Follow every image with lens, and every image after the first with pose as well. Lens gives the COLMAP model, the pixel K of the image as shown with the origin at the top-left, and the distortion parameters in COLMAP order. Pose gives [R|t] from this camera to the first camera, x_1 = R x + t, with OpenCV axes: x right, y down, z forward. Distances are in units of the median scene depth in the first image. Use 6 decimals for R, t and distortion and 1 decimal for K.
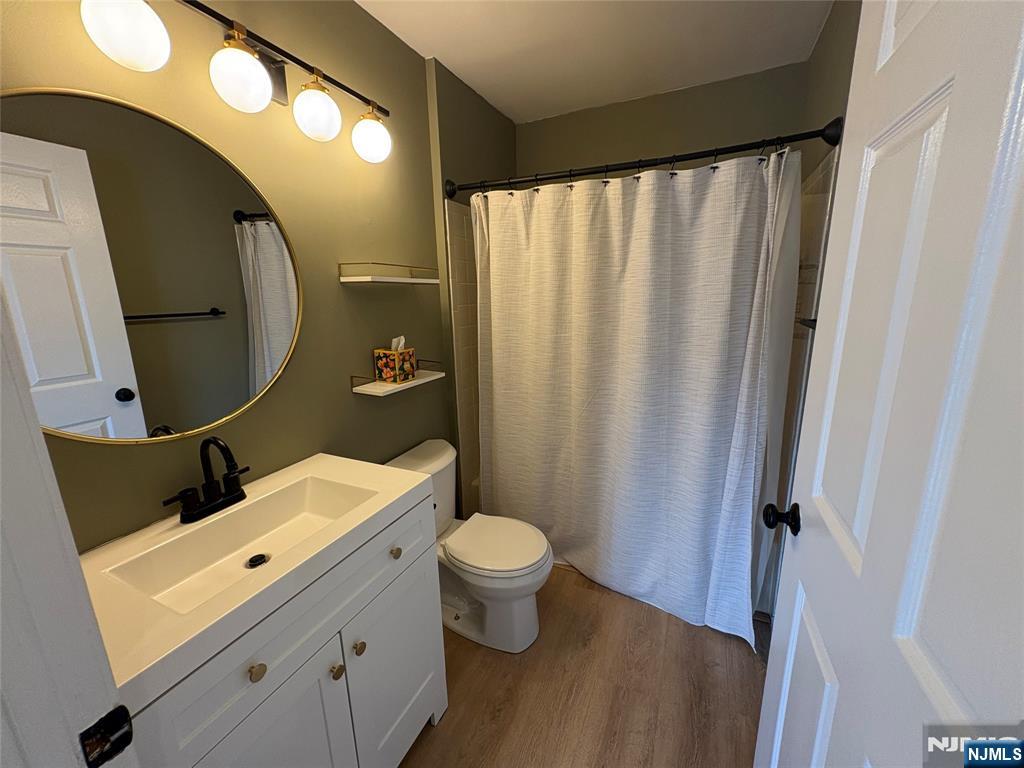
lens RADIAL K [[404.5, 0, 512.0], [0, 404.5, 384.0], [0, 0, 1]] dist [-0.002011, -0.000146]
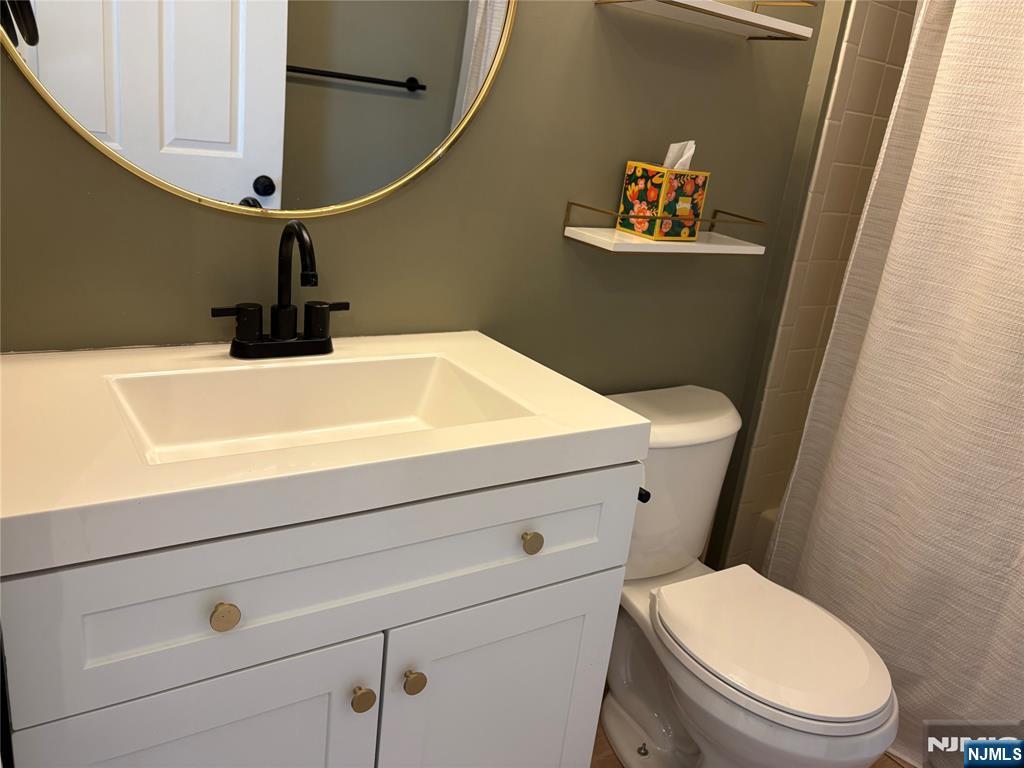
lens RADIAL K [[774.5, 0, 509.8], [0, 774.5, 390.1], [0, 0, 1]] dist [-0.005267, -0.007617]
pose [[0.838435, 0.279226, -0.468038, 0.048274], [-0.242762, 0.960223, 0.137980, 0.084814], [0.487949, -0.002065, 0.872870, 0.127184]]
